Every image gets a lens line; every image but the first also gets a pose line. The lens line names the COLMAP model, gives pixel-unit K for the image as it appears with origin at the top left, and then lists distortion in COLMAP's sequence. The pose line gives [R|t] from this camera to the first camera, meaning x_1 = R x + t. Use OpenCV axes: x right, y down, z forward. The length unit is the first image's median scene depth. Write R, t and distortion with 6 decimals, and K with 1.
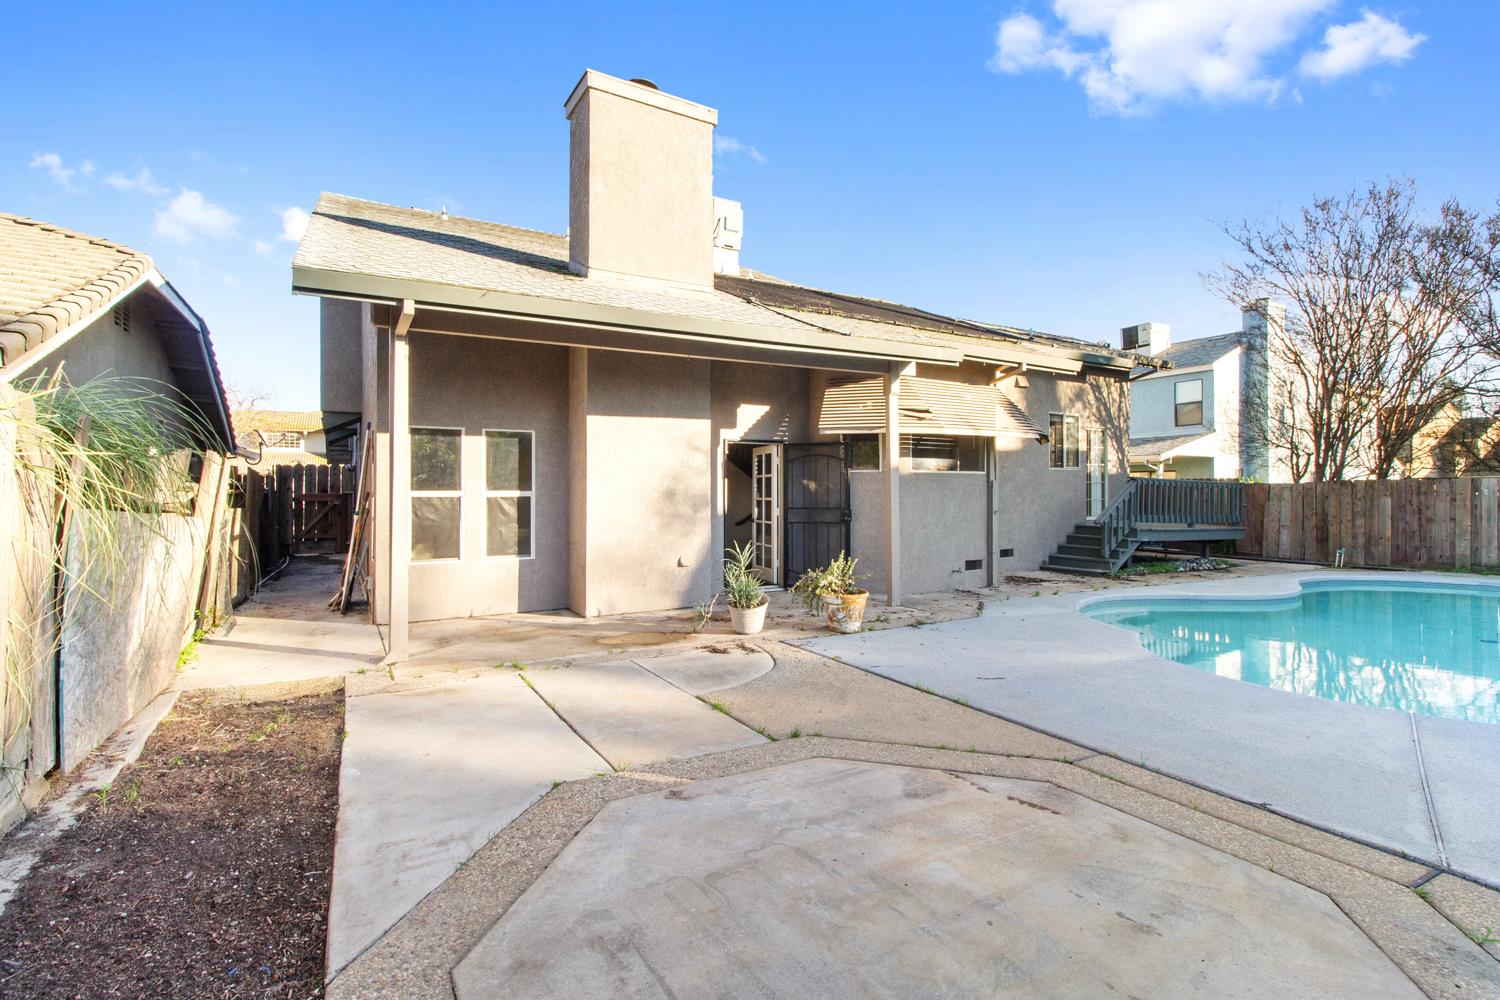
lens RADIAL K [[721.7, 0, 744.8], [0, 721.7, 484.2], [0, 0, 1]] dist [0.000926, 0.001978]
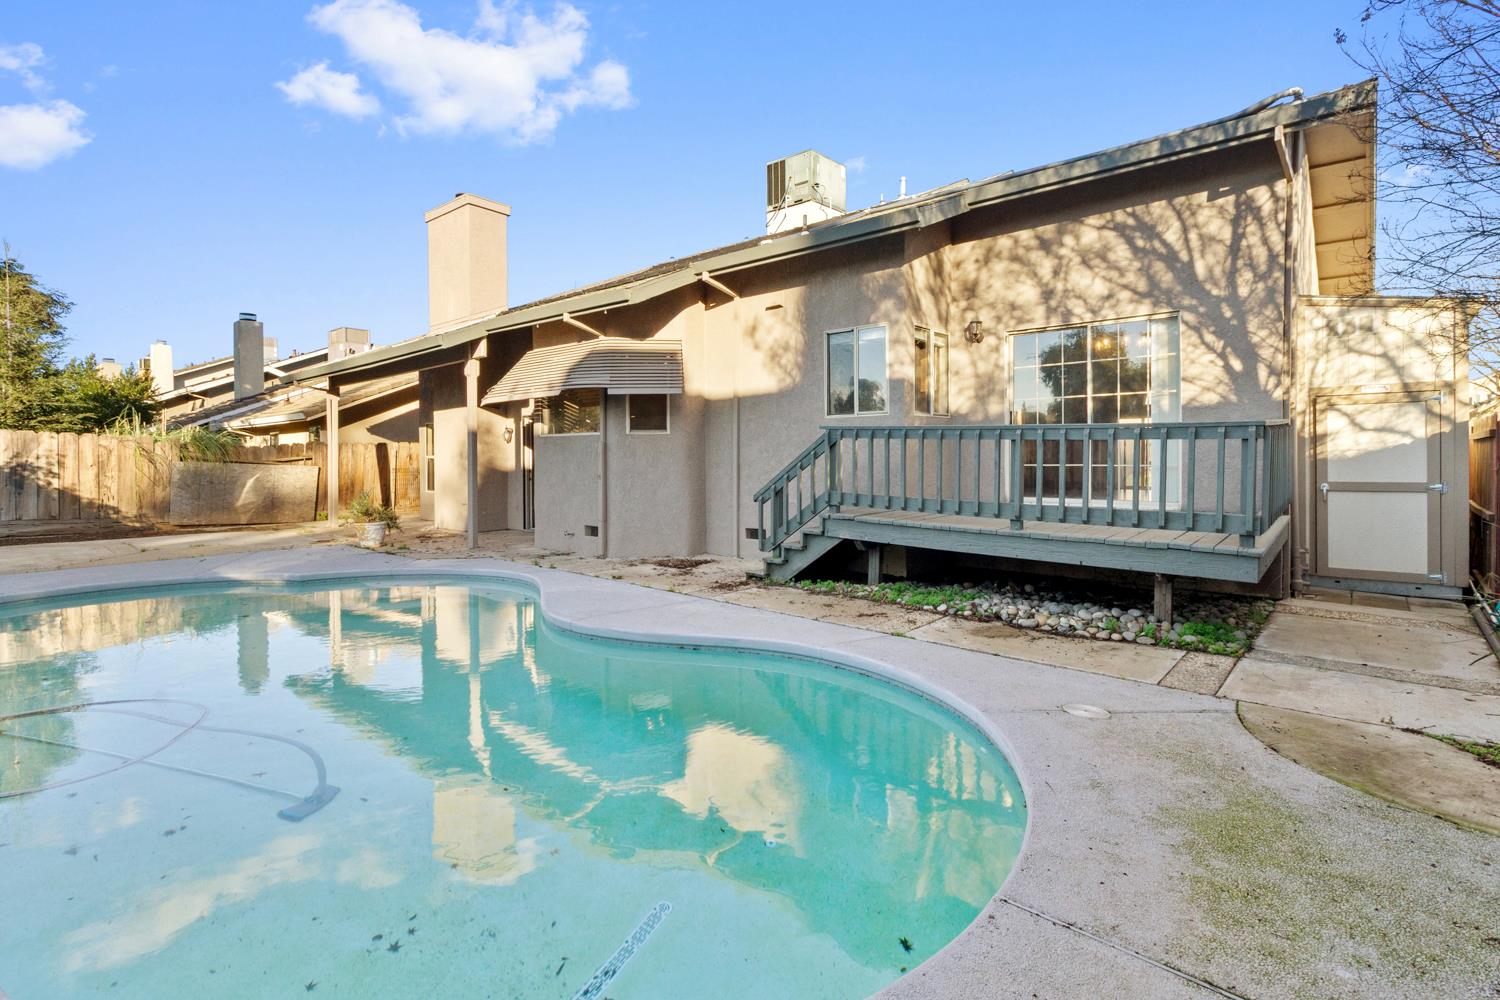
lens RADIAL K [[678.0, 0, 739.8], [0, 678.0, 459.1], [0, 0, 1]] dist [0.005213, -0.000723]
pose [[0.327526, 0.001272, -0.944841, 1.068601], [0.017002, 0.999829, 0.007240, 0.012366], [0.944689, -0.018435, 0.327449, 0.782877]]
